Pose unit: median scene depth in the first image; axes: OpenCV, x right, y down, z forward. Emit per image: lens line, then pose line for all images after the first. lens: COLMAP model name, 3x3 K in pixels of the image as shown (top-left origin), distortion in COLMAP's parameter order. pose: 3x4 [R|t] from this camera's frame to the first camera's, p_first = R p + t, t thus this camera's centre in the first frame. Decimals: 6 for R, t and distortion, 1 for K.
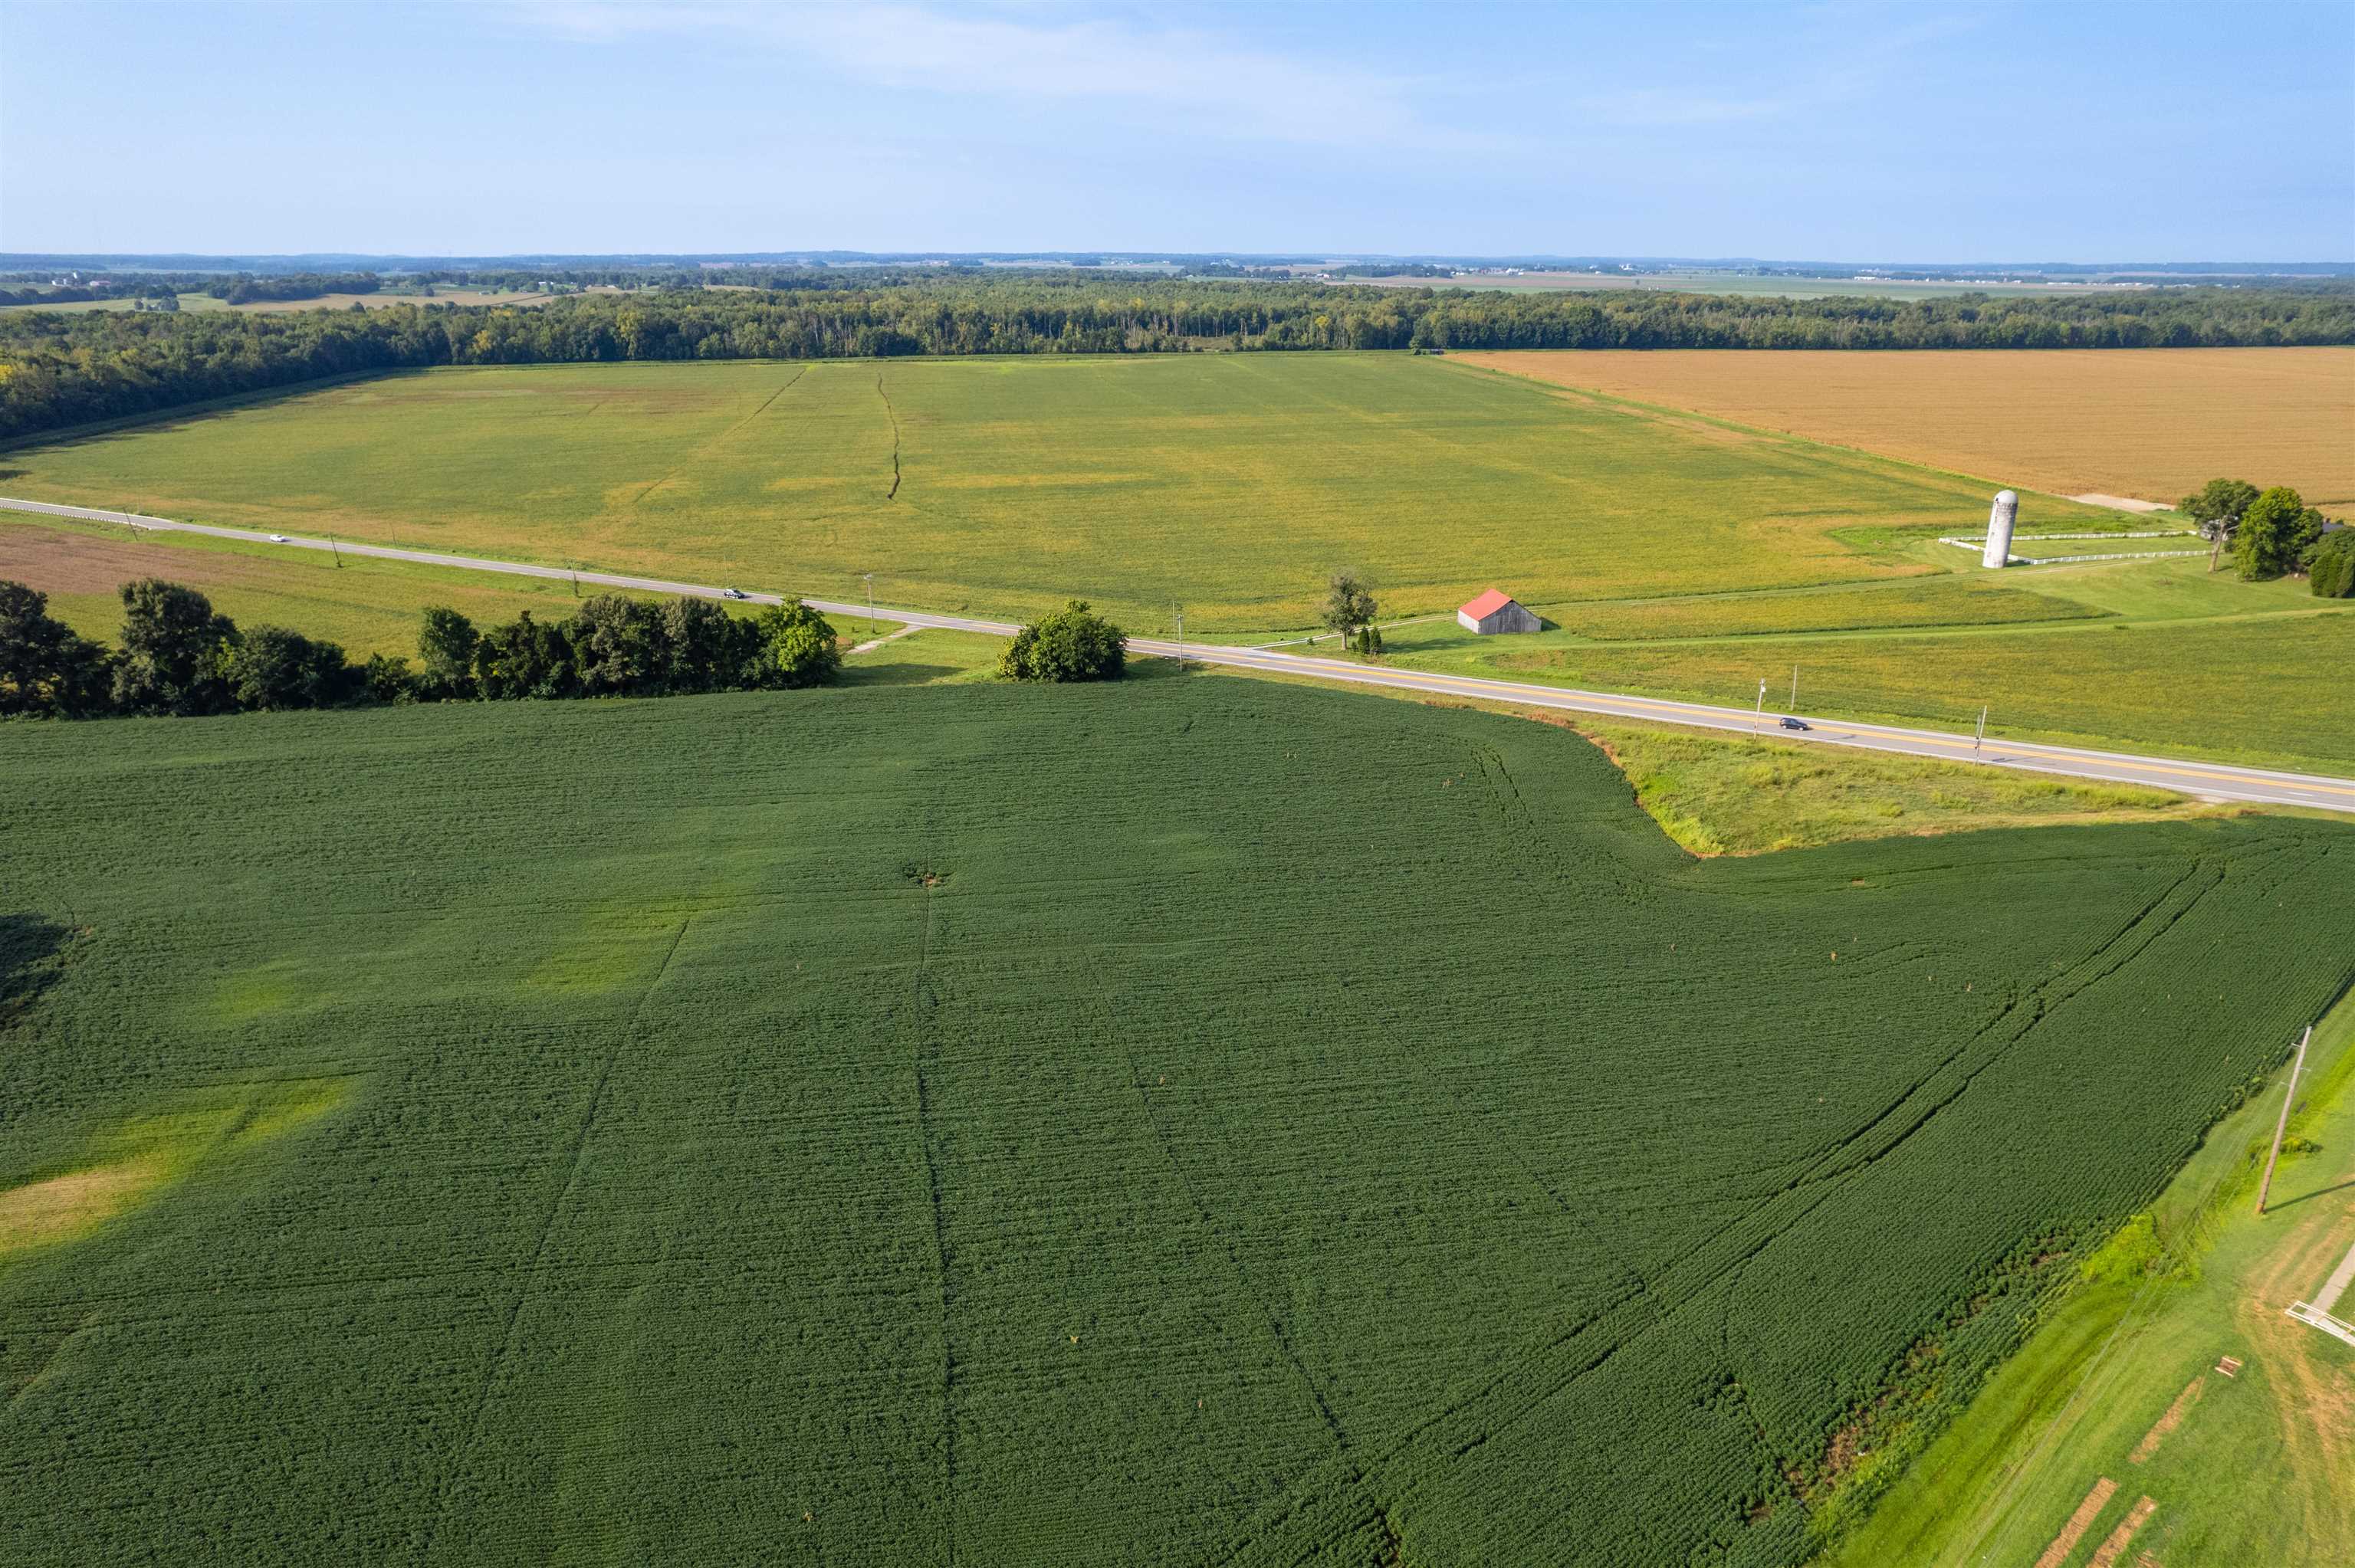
lens RADIAL K [[1511.7, 0, 1181.1], [0, 1511.7, 789.1], [0, 0, 1]] dist [-0.079648, 0.072090]
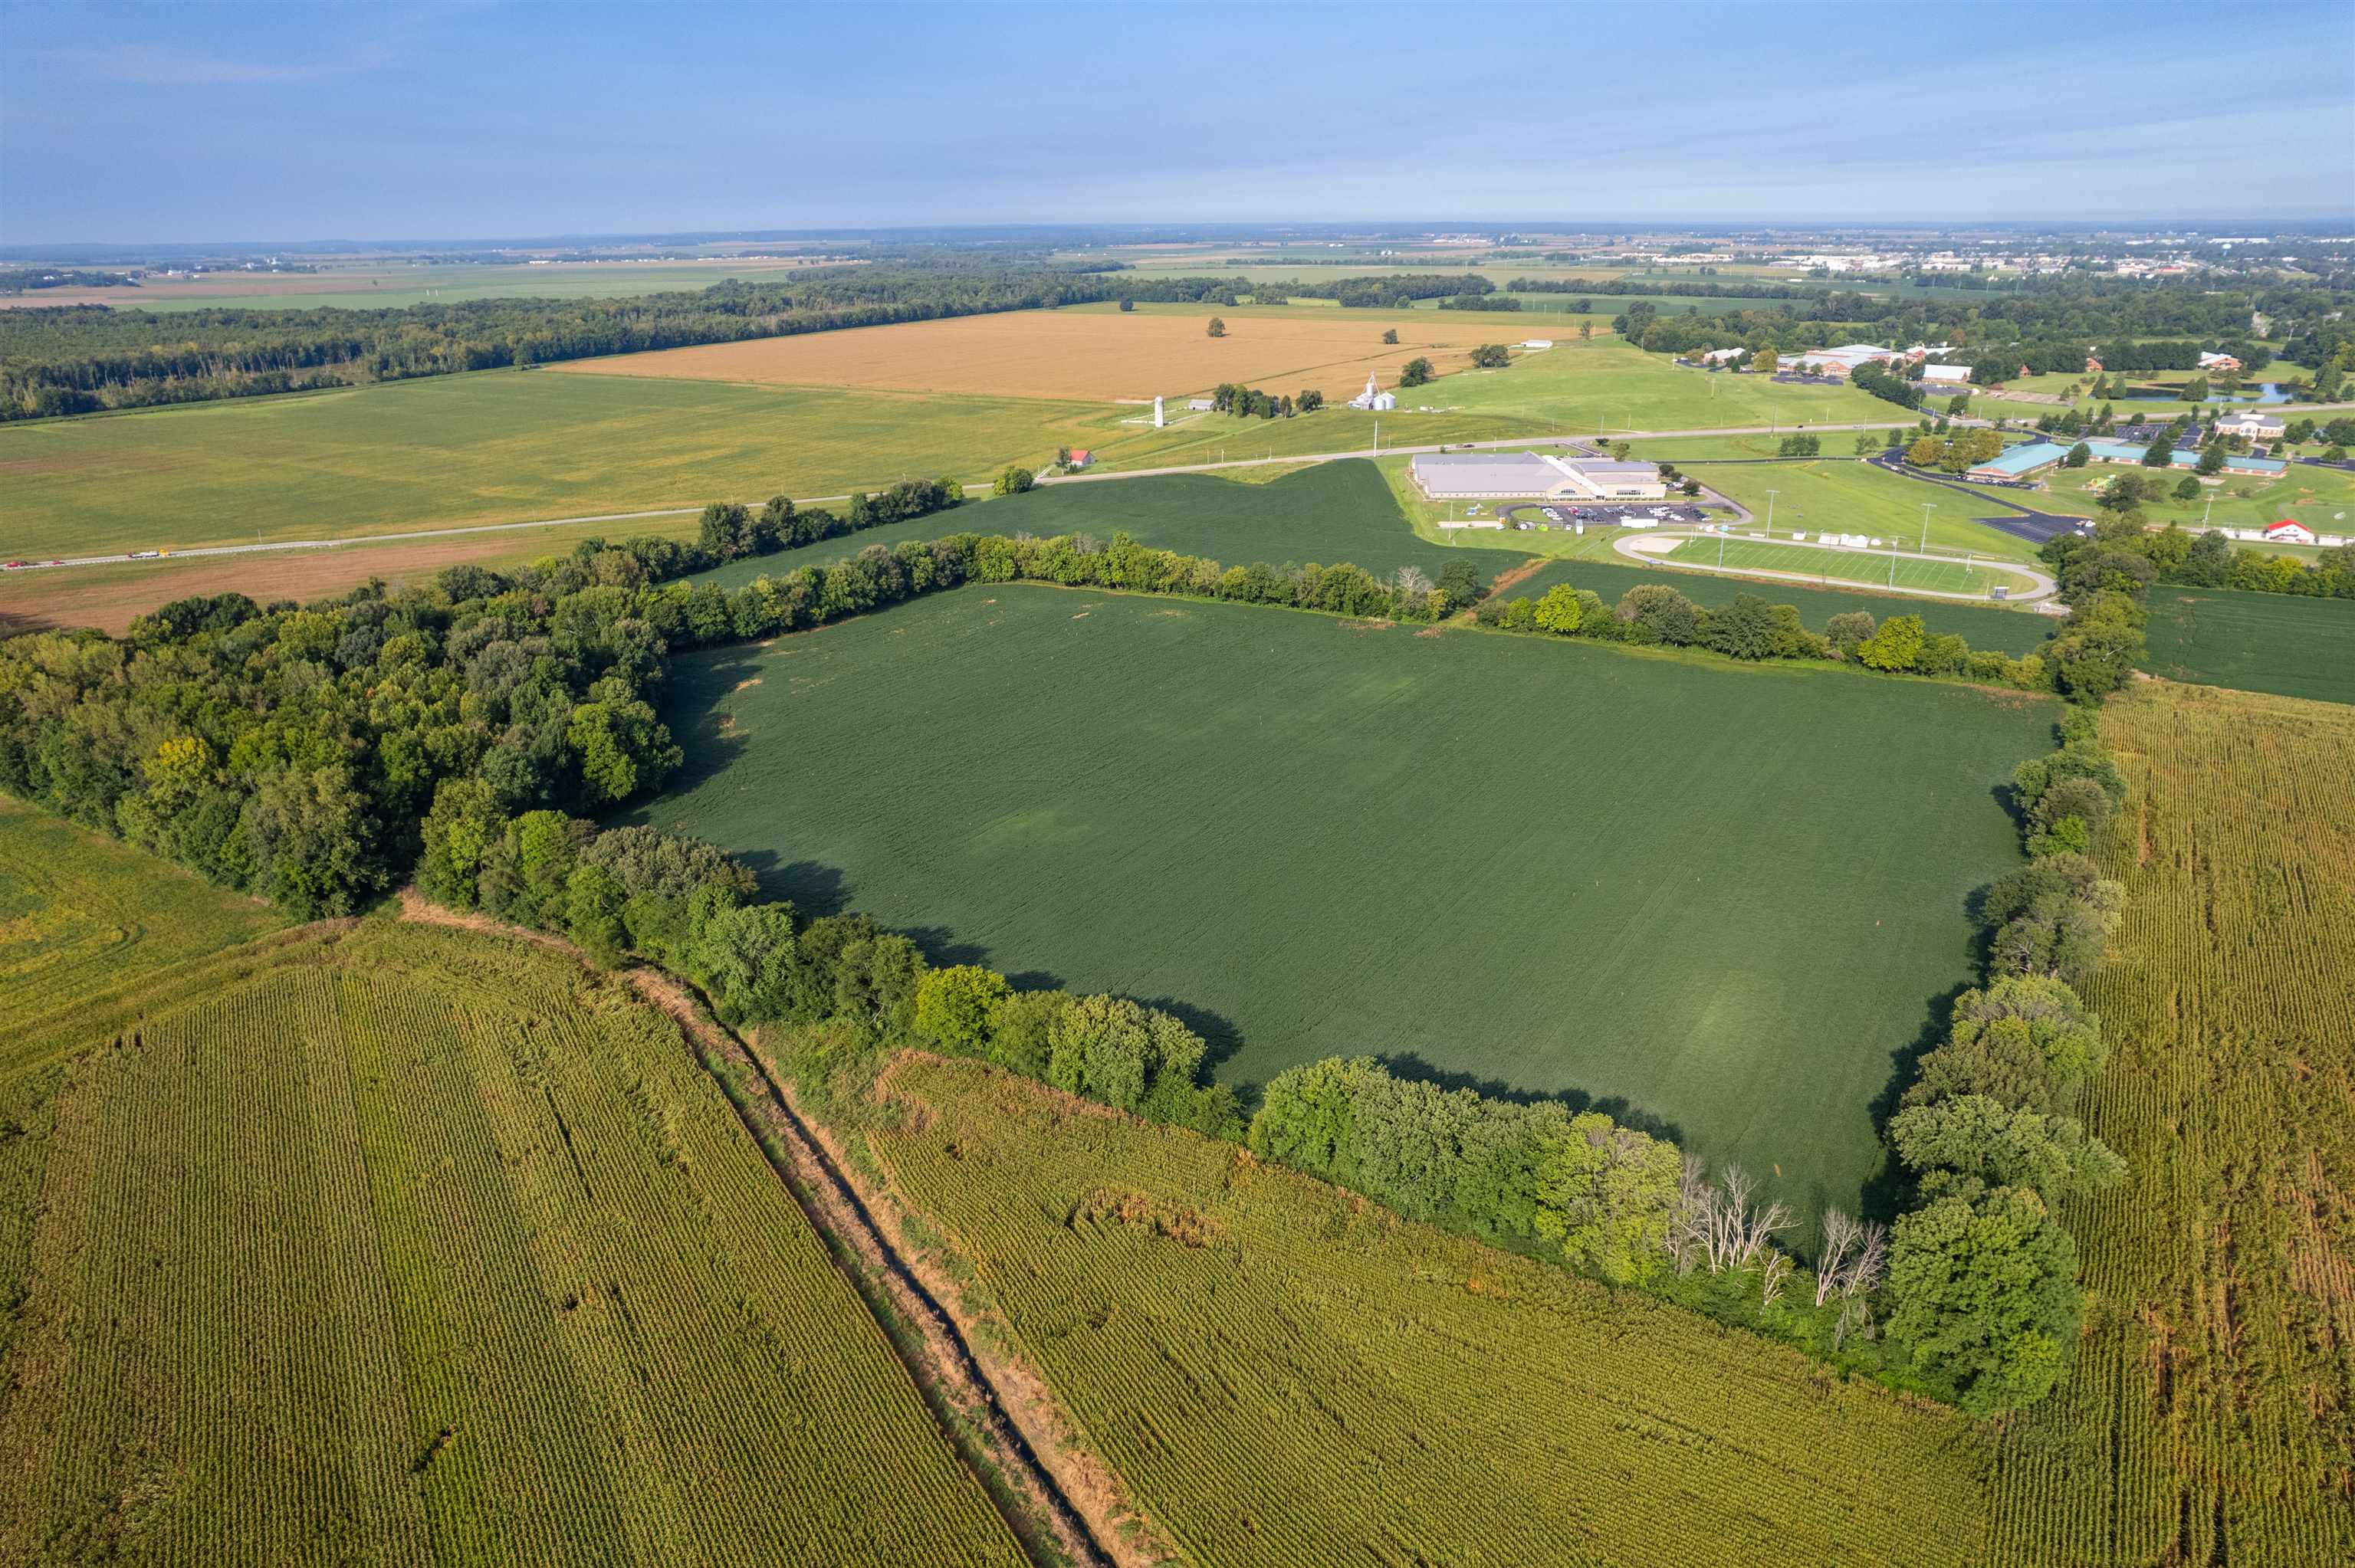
lens RADIAL K [[1511.7, 0, 1181.1], [0, 1511.7, 789.1], [0, 0, 1]] dist [-0.079648, 0.072090]
pose [[0.657803, -0.279765, 0.699305, -0.514290], [0.267971, 0.954637, 0.129847, 0.043908], [-0.703909, 0.101980, 0.702931, -0.287086]]
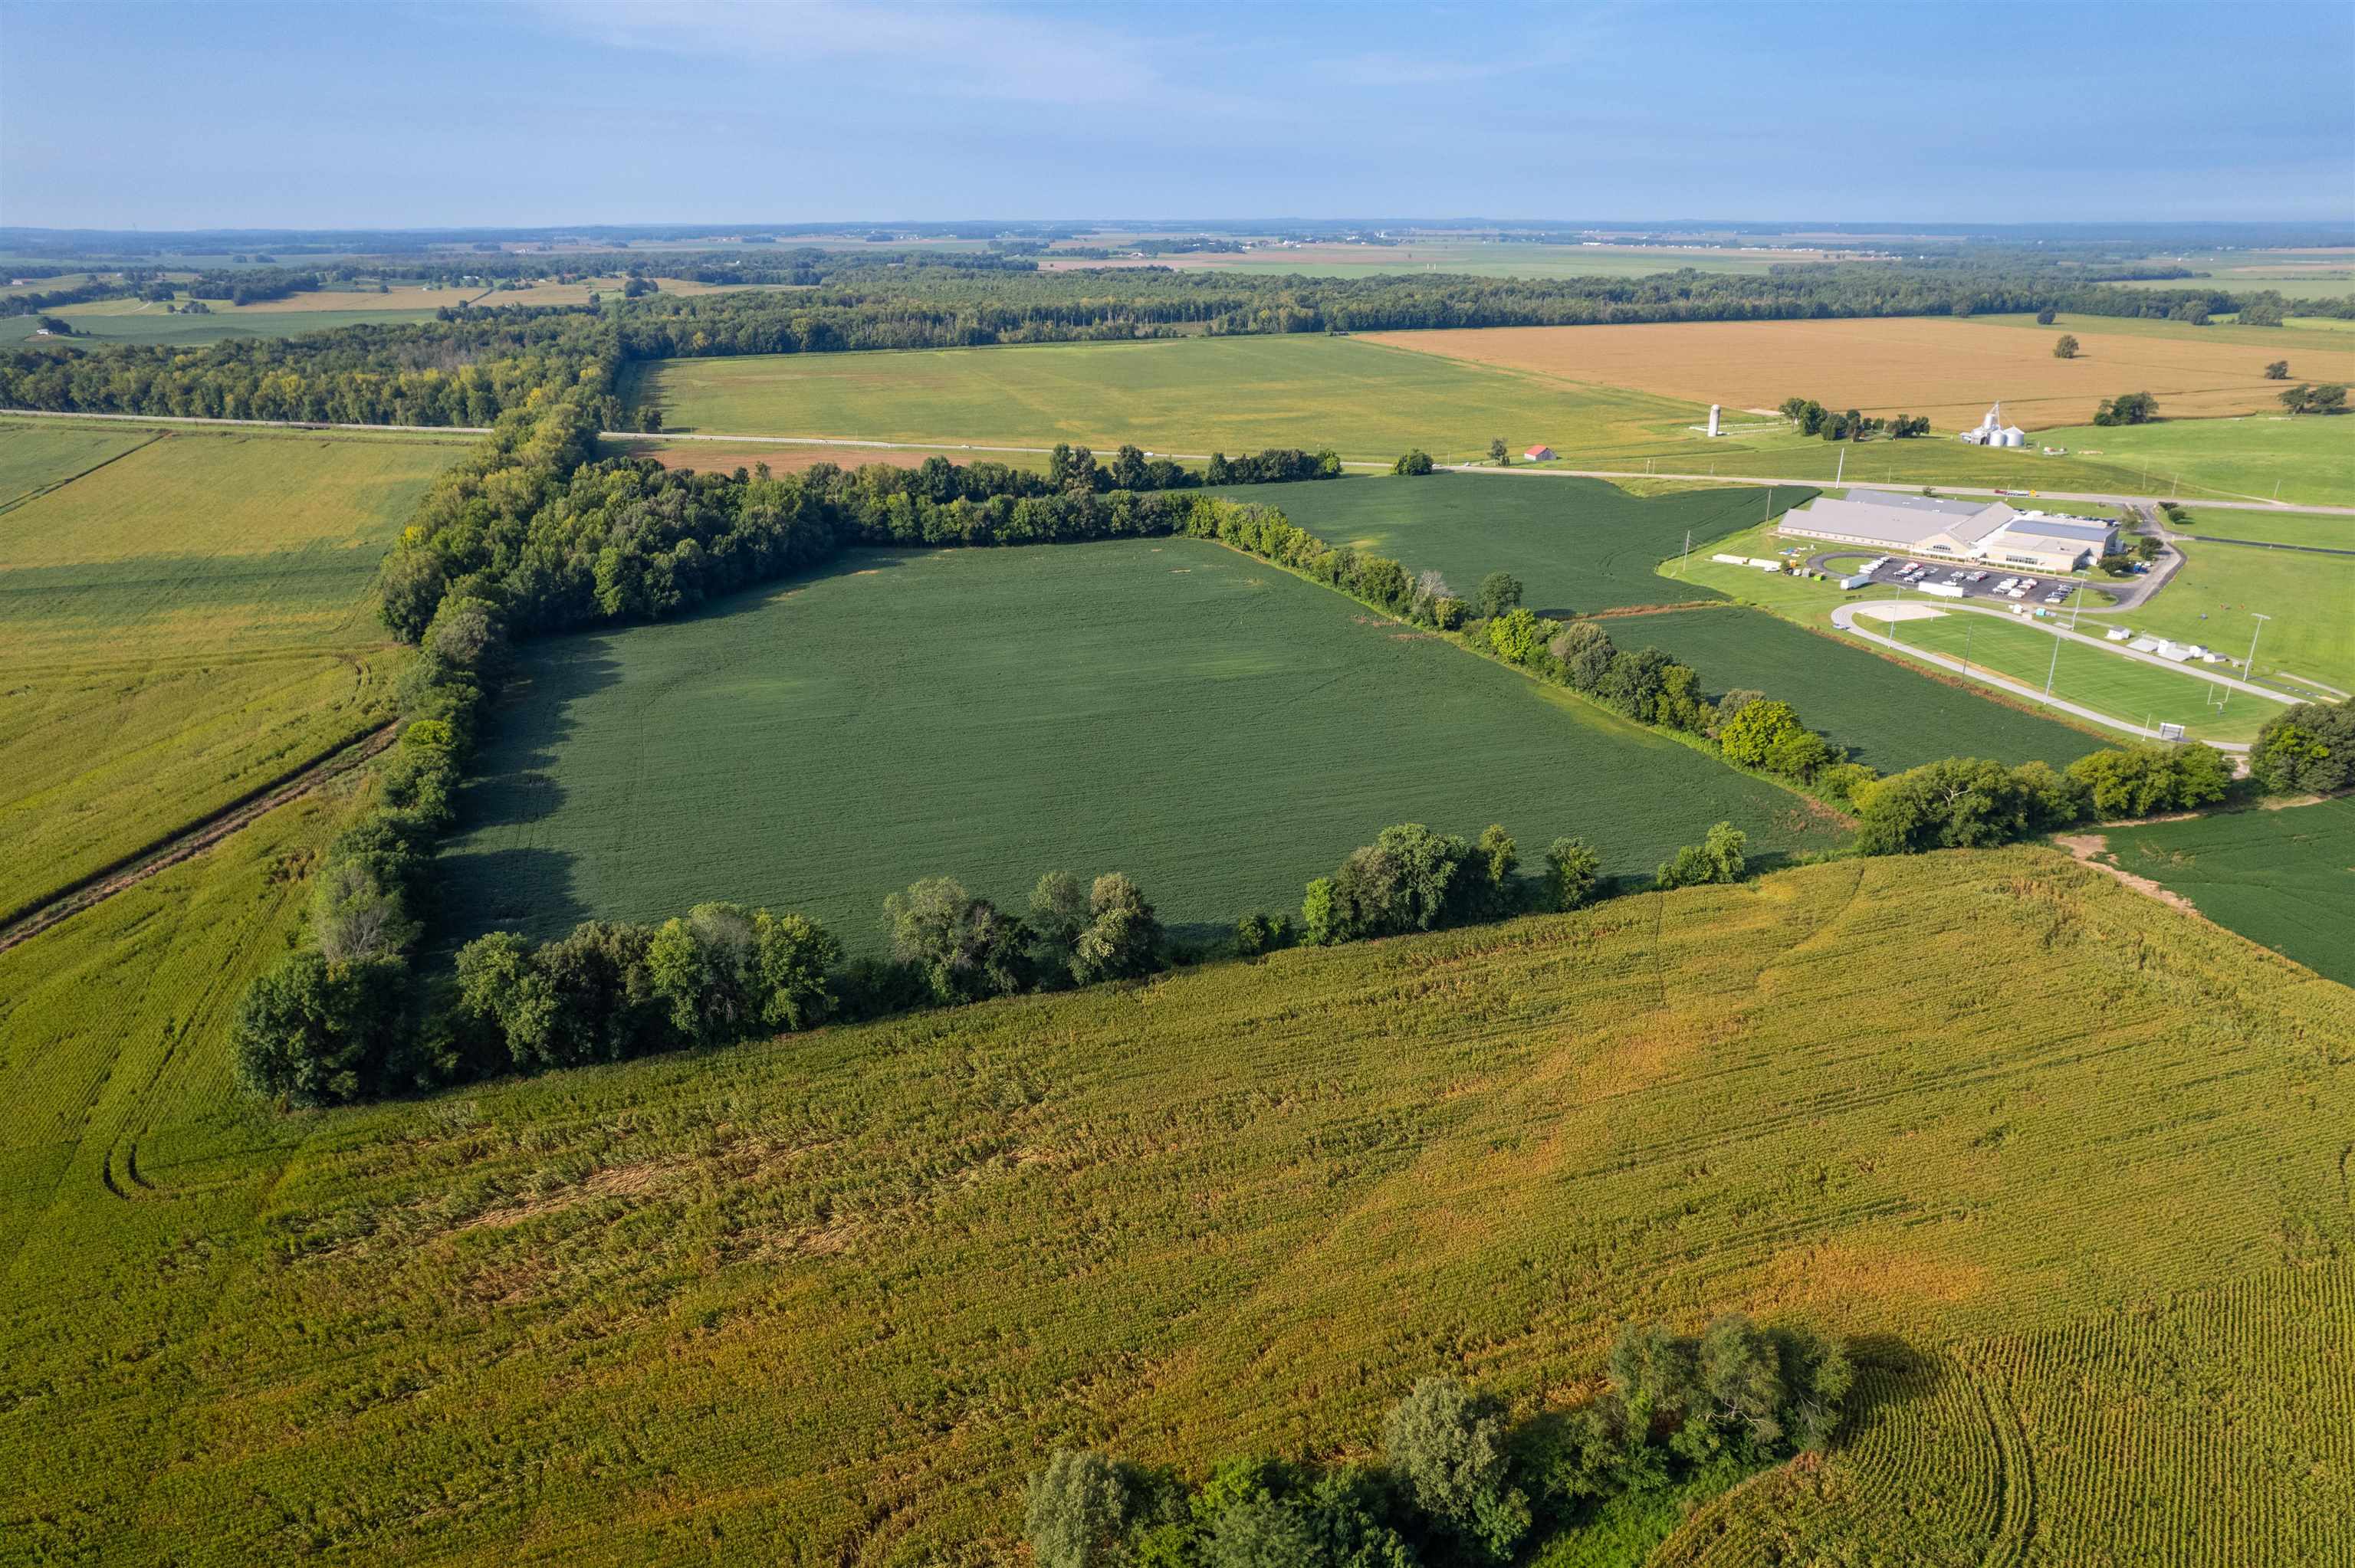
lens RADIAL K [[1511.7, 0, 1181.1], [0, 1511.7, 789.1], [0, 0, 1]] dist [-0.079648, 0.072090]
pose [[0.986417, -0.065980, 0.150424, -0.258672], [0.062505, 0.997660, 0.027719, 0.109612], [-0.151901, -0.017940, 0.988233, -0.467531]]
